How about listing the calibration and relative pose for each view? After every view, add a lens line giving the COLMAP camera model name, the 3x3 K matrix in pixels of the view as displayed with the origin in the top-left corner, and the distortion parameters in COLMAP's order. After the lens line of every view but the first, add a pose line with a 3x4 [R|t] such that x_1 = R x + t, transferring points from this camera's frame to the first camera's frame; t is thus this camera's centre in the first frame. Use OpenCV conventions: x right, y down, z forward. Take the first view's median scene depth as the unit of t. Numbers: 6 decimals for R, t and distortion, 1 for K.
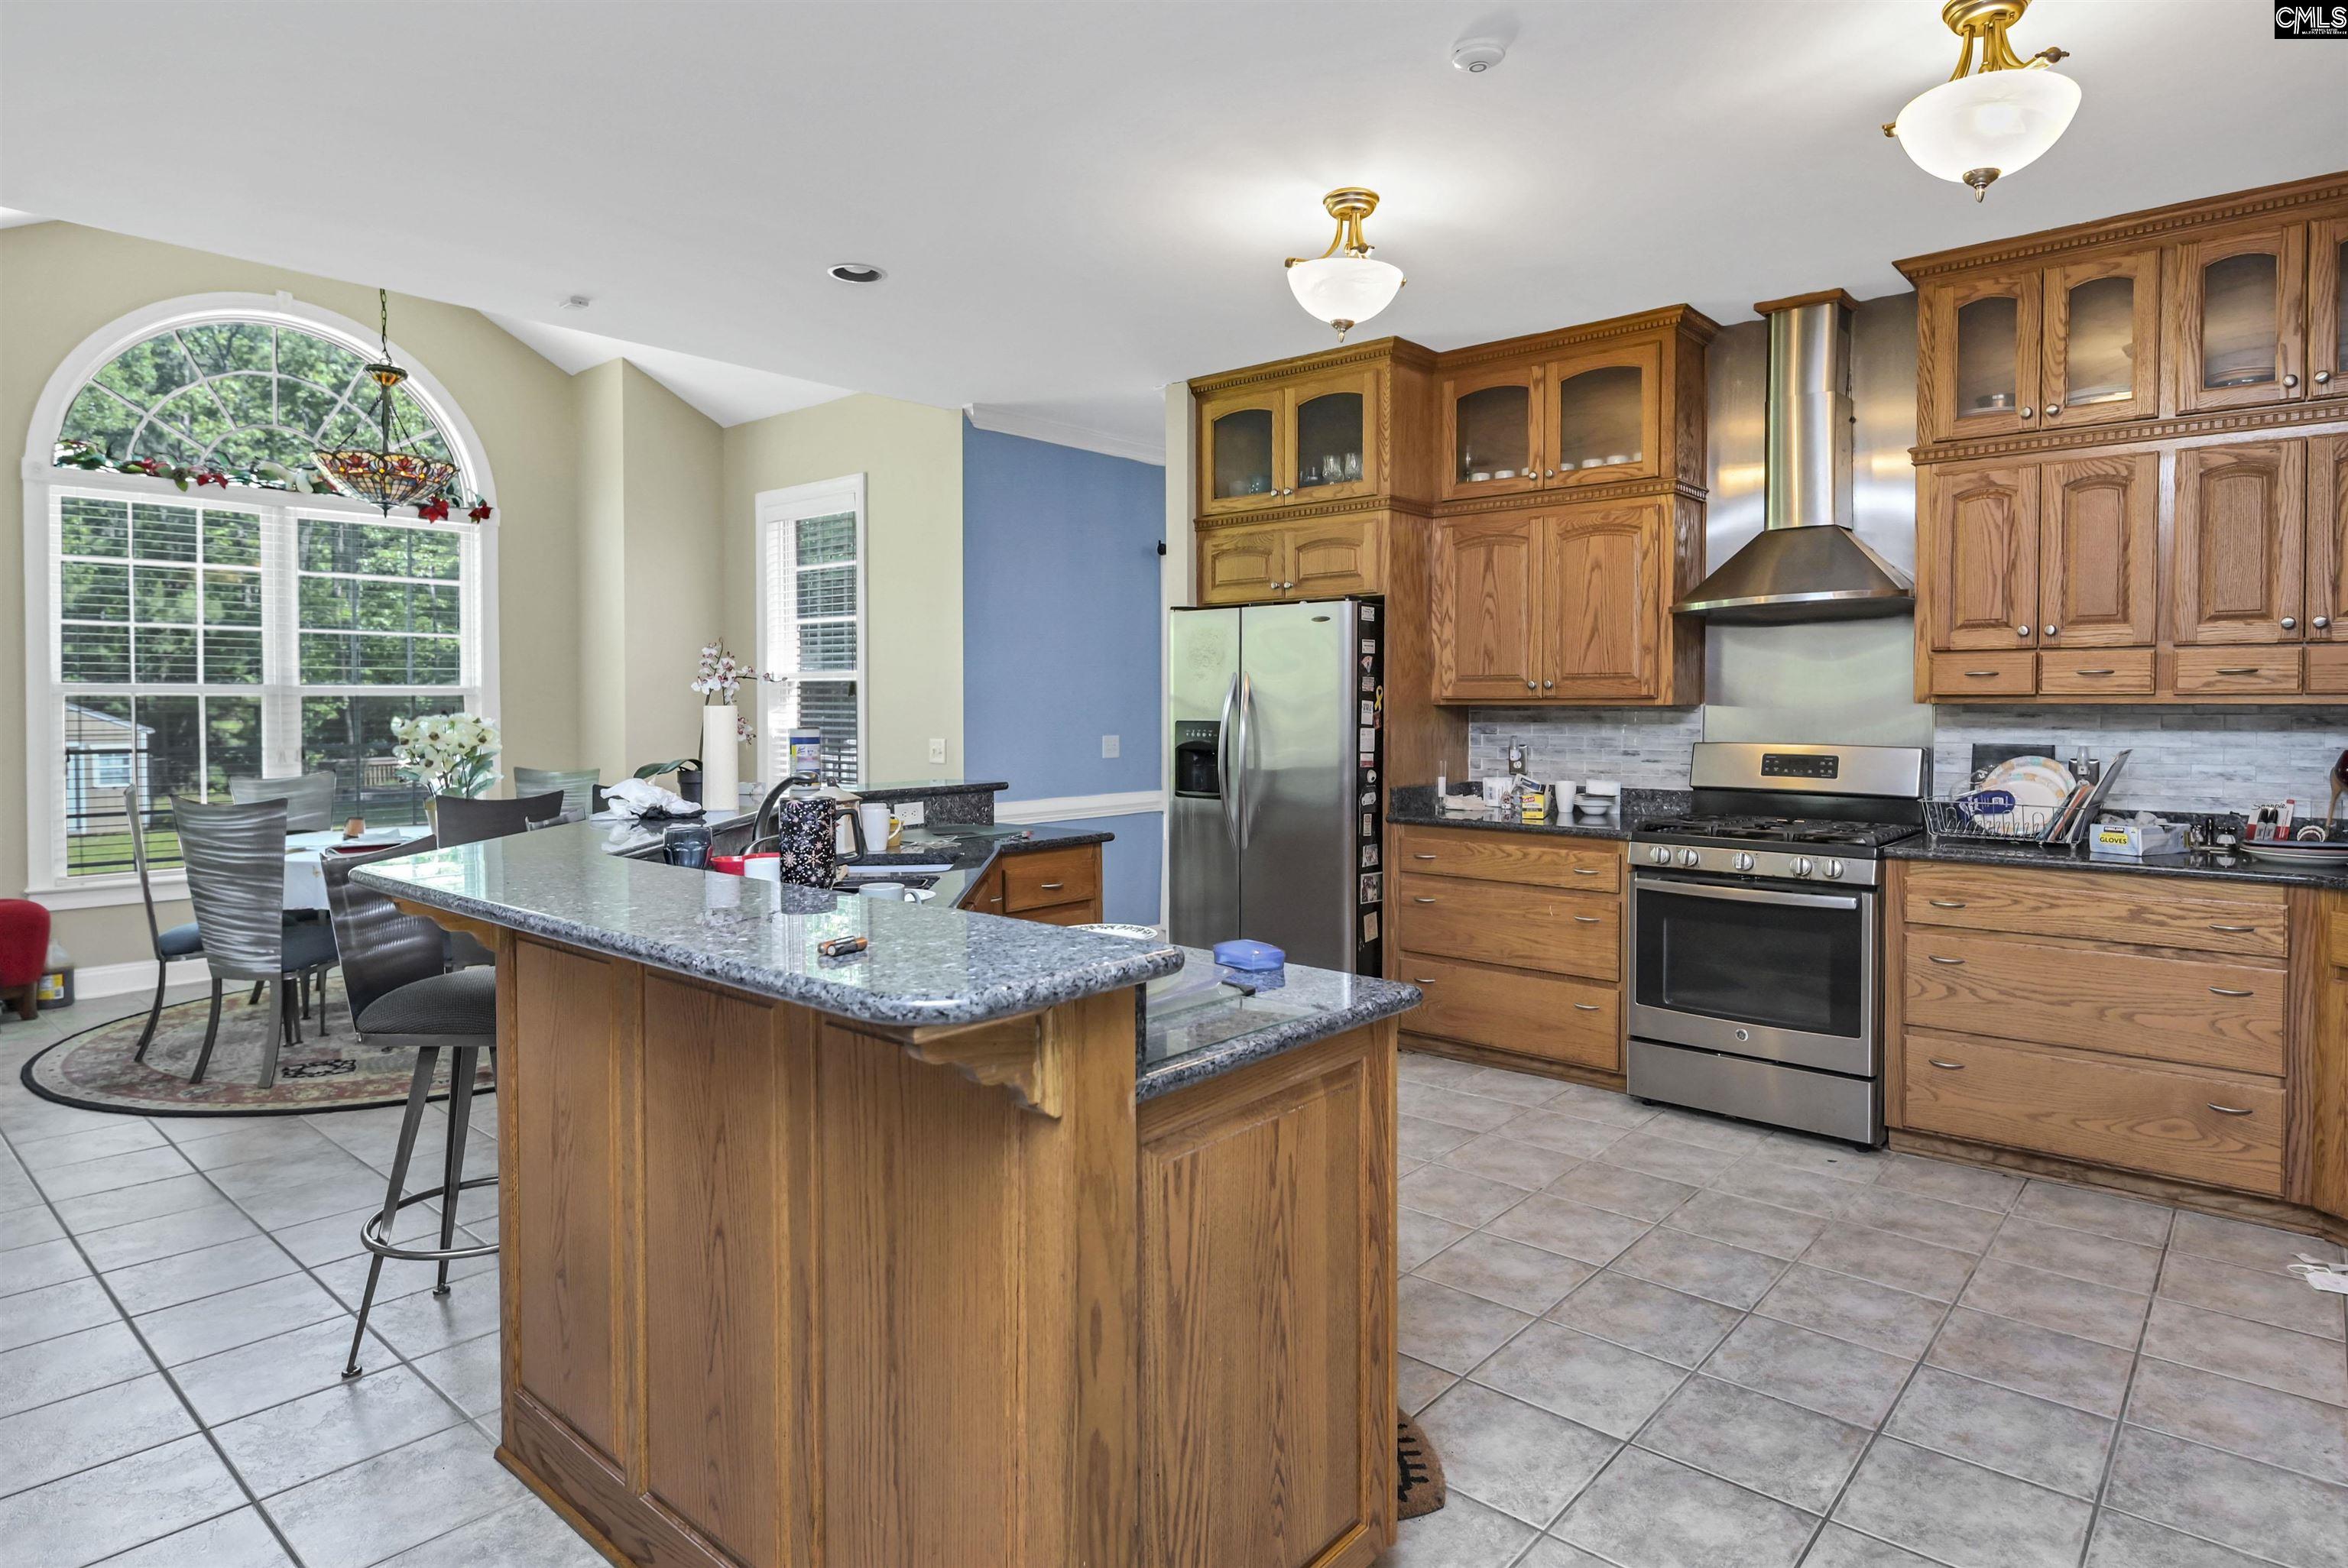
lens RADIAL K [[1290.7, 0, 1184.2], [0, 1290.7, 733.3], [0, 0, 1]] dist [-0.001451, -0.004535]
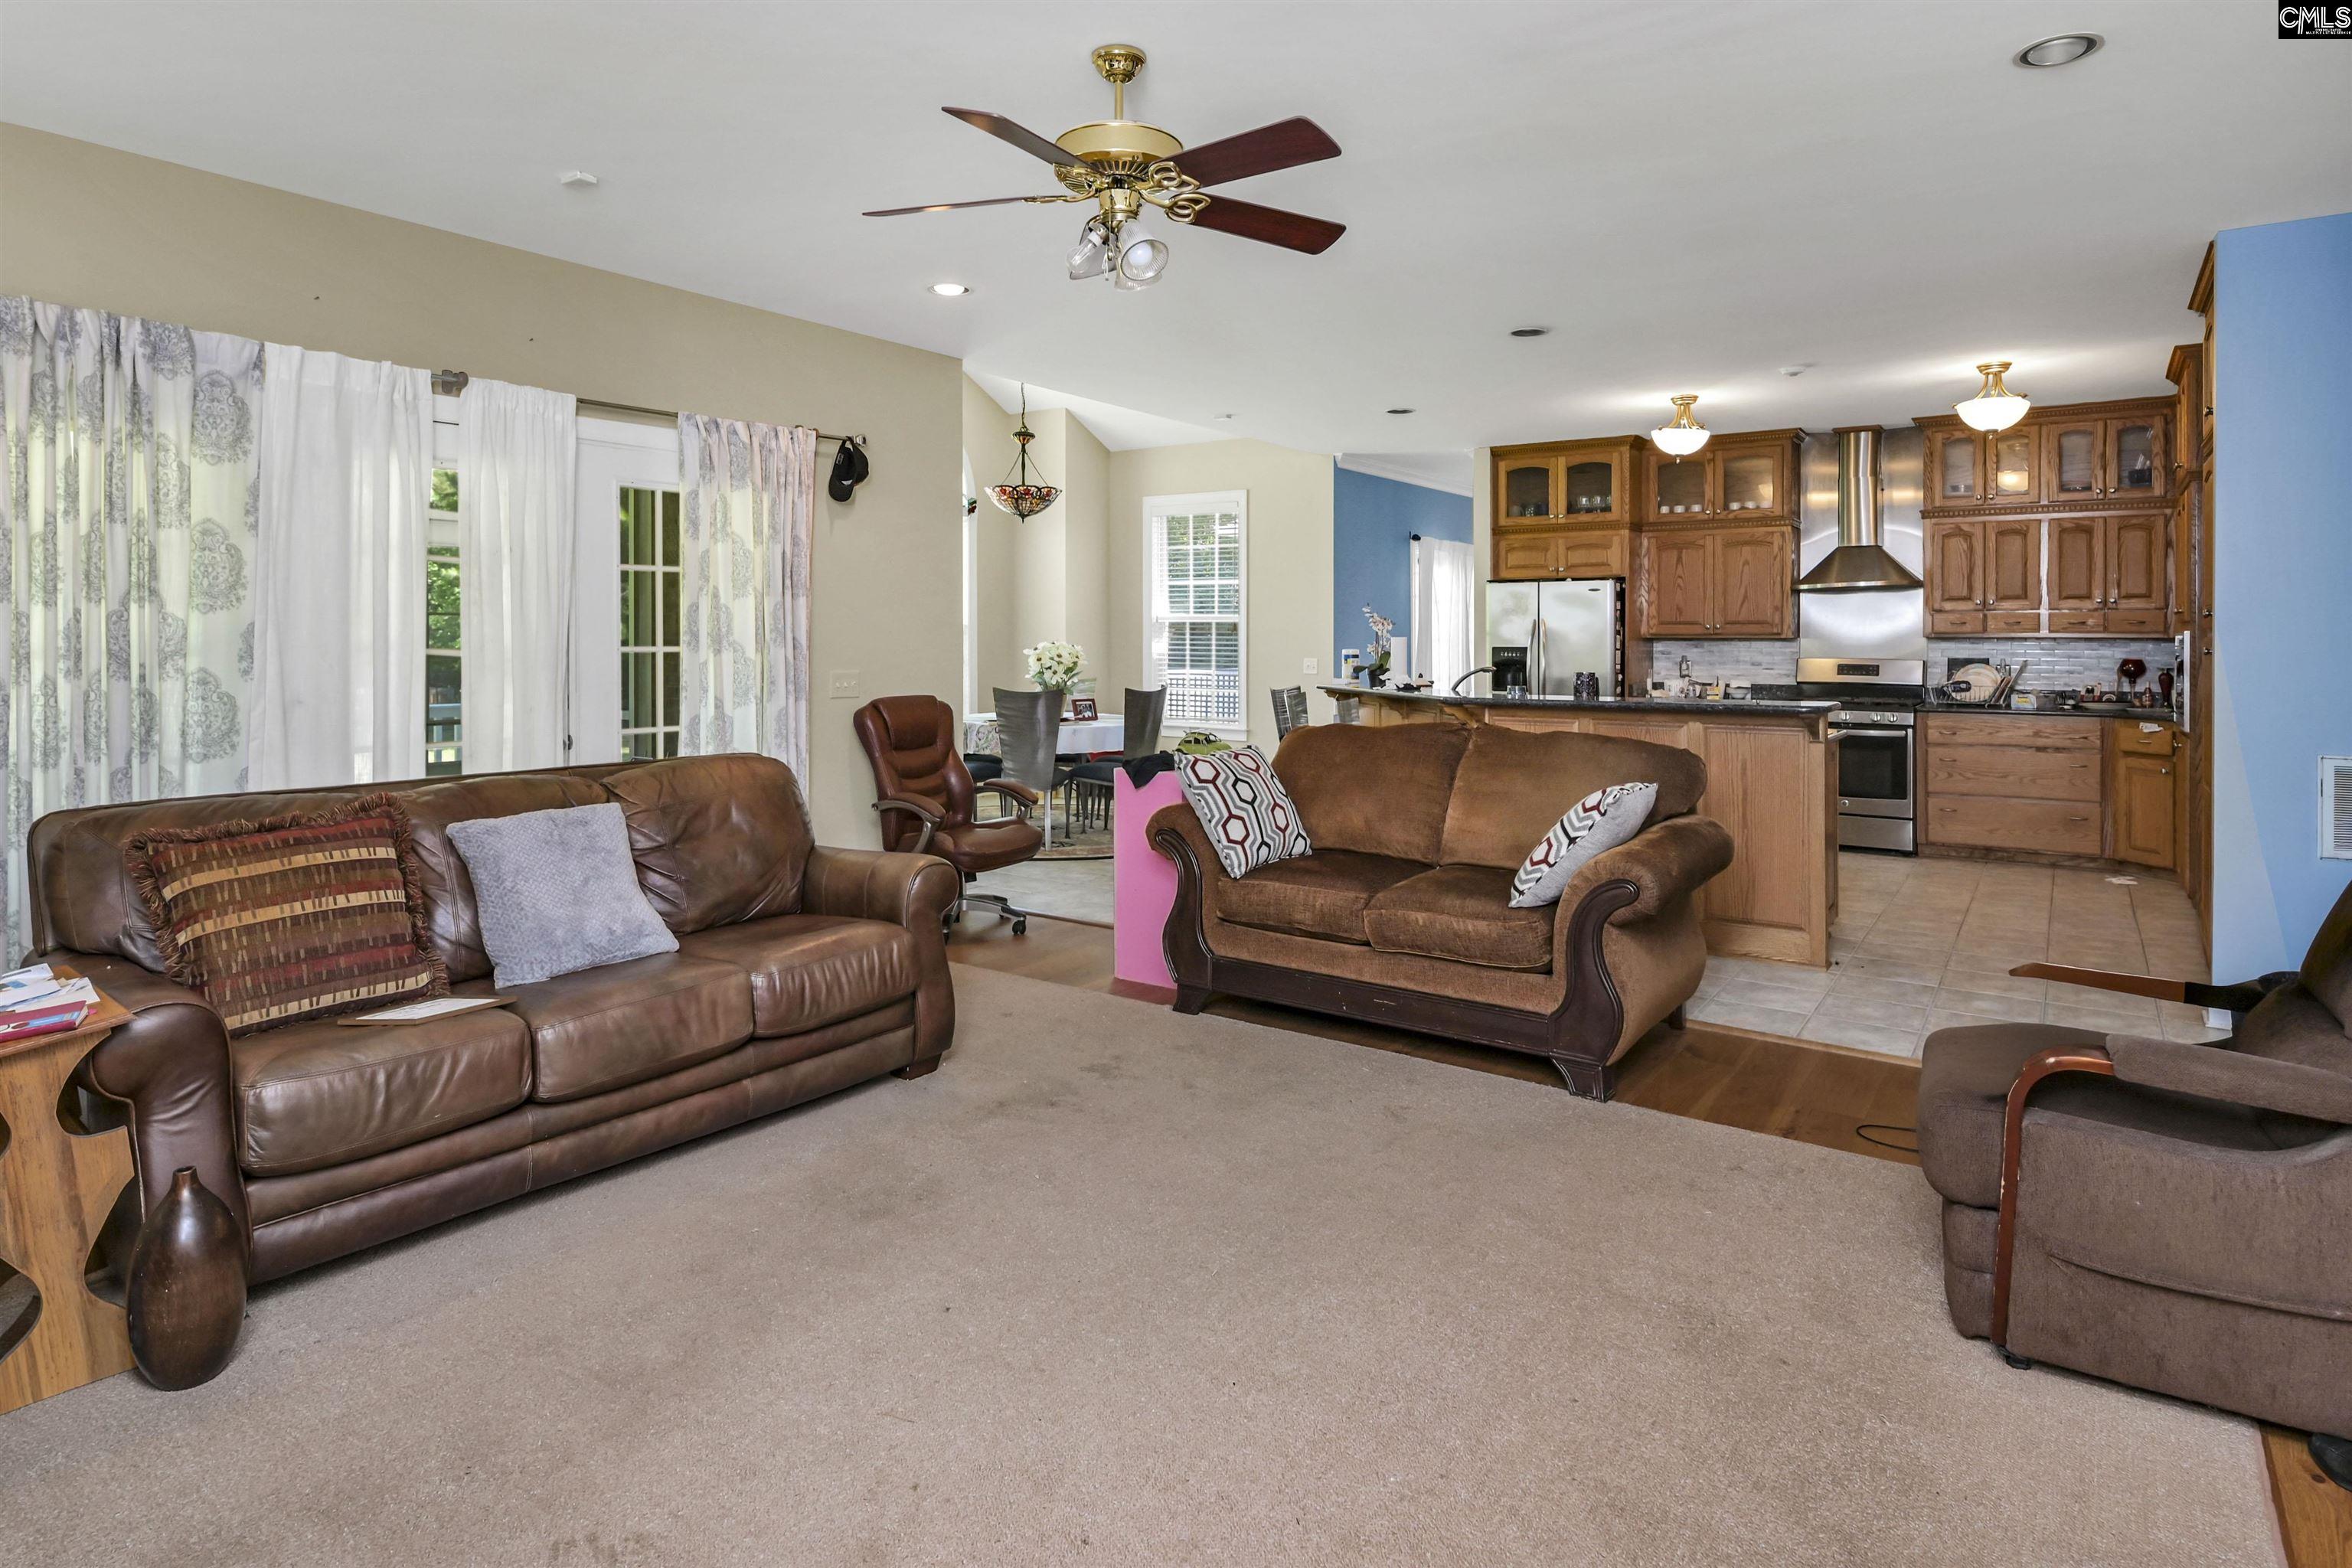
lens RADIAL K [[1293.0, 0, 1157.5], [0, 1293.0, 646.7], [0, 0, 1]] dist [-0.001451, -0.004535]
pose [[0.995450, 0.000742, 0.095283, -0.747803], [0.000811, 0.999867, -0.016258, 0.021306], [-0.095283, 0.016262, 0.995317, -0.816790]]
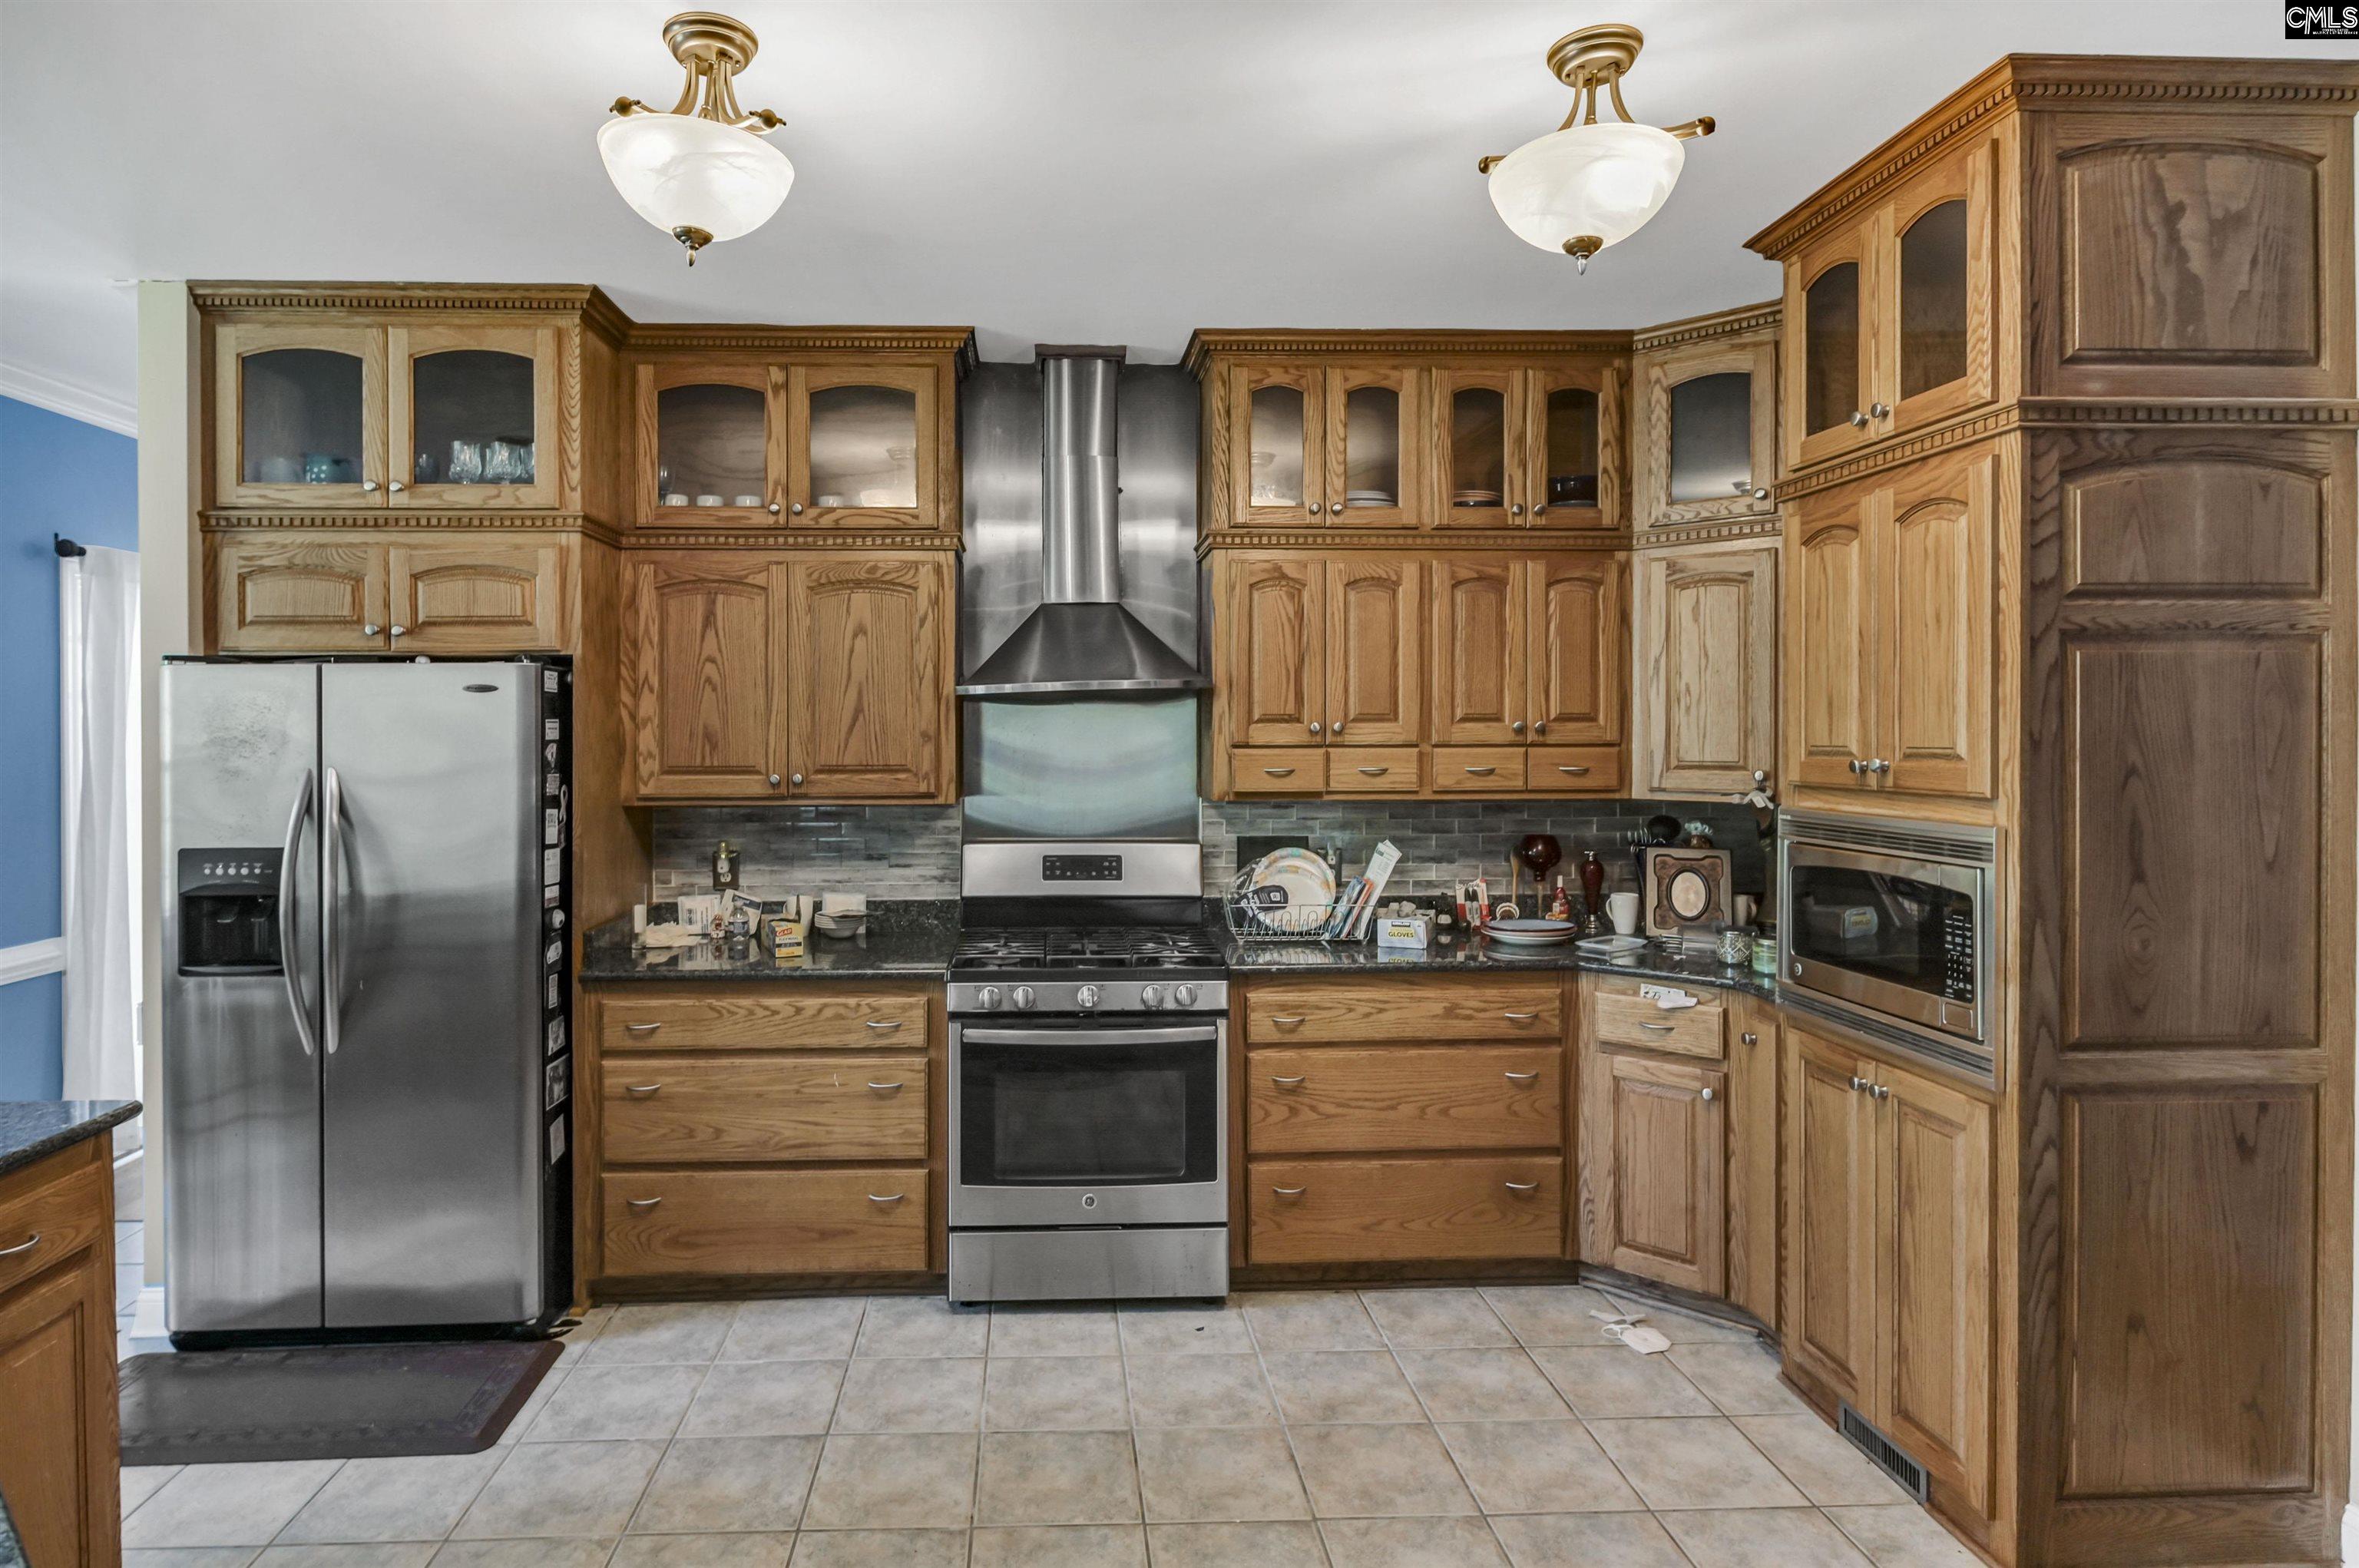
lens RADIAL K [[1296.9, 0, 1132.7], [0, 1296.9, 741.8], [0, 0, 1]] dist [-0.001451, -0.004535]
pose [[0.725526, -0.006309, 0.688166, -0.118754], [0.020422, 0.999715, -0.012366, -0.051281], [-0.687892, 0.023026, 0.725448, 0.325686]]
